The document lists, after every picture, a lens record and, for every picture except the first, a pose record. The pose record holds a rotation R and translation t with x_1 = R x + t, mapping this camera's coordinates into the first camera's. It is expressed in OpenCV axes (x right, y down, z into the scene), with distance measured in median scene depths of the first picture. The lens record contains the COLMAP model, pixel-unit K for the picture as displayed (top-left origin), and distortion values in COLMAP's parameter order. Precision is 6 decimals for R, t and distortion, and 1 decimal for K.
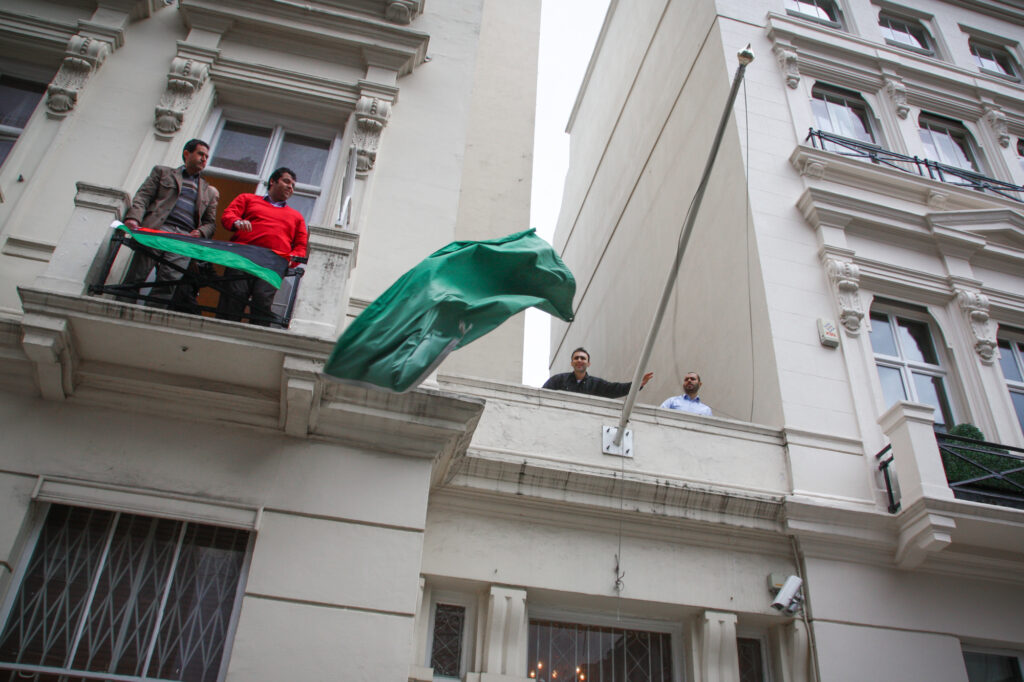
lens RADIAL K [[856.6, 0, 527.9], [0, 856.6, 372.7], [0, 0, 1]] dist [-0.132138, 0.097082]
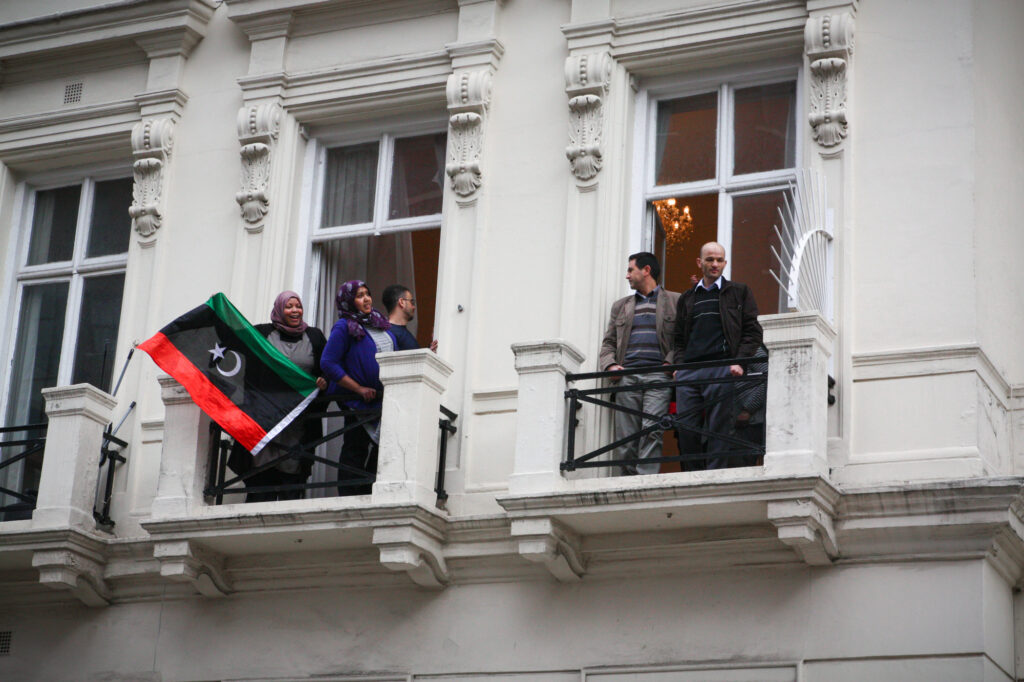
lens RADIAL K [[2208.4, 0, 512.0], [0, 2208.4, 341.0], [0, 0, 1]] dist [0.014431, 0.046256]
pose [[0.771885, -0.199737, -0.603571, 0.735812], [0.342087, 0.930704, 0.129489, -0.445940], [0.535882, -0.306424, 0.786724, -0.717805]]
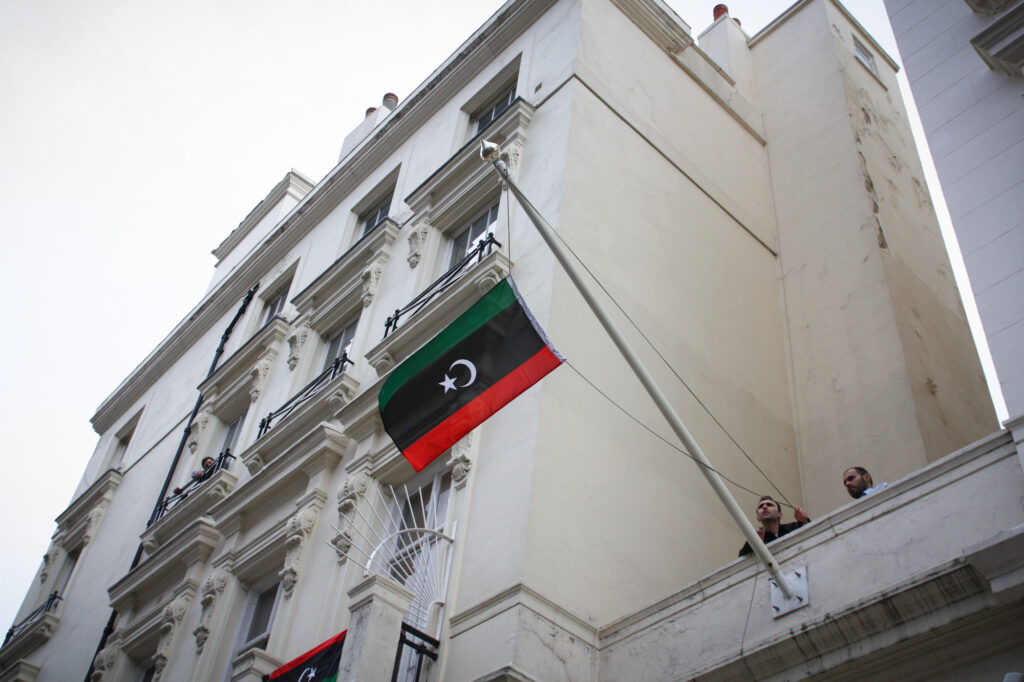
lens RADIAL K [[1103.3, 0, 512.0], [0, 1103.3, 341.0], [0, 0, 1]] dist [-0.045832, 0.042121]
pose [[0.477309, -0.629565, -0.613045, 0.740599], [0.439540, 0.775148, -0.453817, 0.249142], [0.760908, -0.052847, 0.646704, 0.254853]]
